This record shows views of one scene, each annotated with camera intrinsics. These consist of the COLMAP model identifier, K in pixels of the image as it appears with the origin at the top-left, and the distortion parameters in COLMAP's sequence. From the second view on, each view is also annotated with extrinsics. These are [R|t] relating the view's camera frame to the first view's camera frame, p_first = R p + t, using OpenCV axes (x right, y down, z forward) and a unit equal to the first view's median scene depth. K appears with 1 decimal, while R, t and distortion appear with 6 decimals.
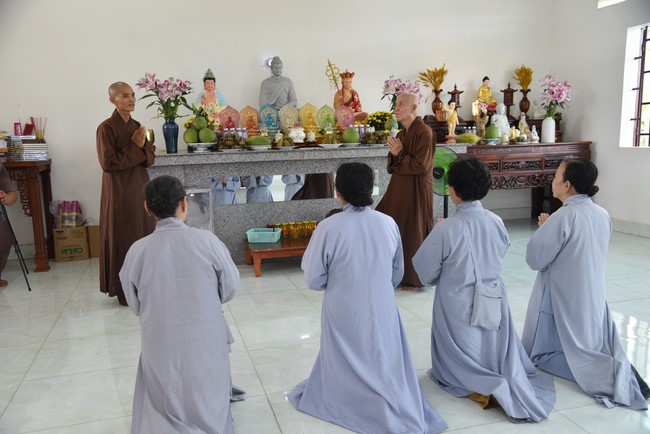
lens RADIAL K [[579.3, 0, 325.0], [0, 579.3, 217.0], [0, 0, 1]] dist [-0.068763, 0.253364]
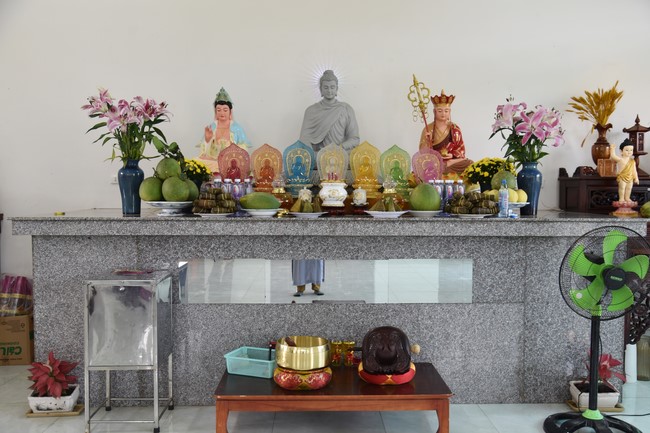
lens RADIAL K [[655.3, 0, 325.0], [0, 655.3, 216.5], [0, 0, 1]] dist [0.016844, 0.015528]
pose [[0.965893, 0.044384, -0.255109, 0.108487], [-0.068212, 0.994016, -0.085323, -0.055189], [0.249795, 0.099814, 0.963140, 0.320899]]
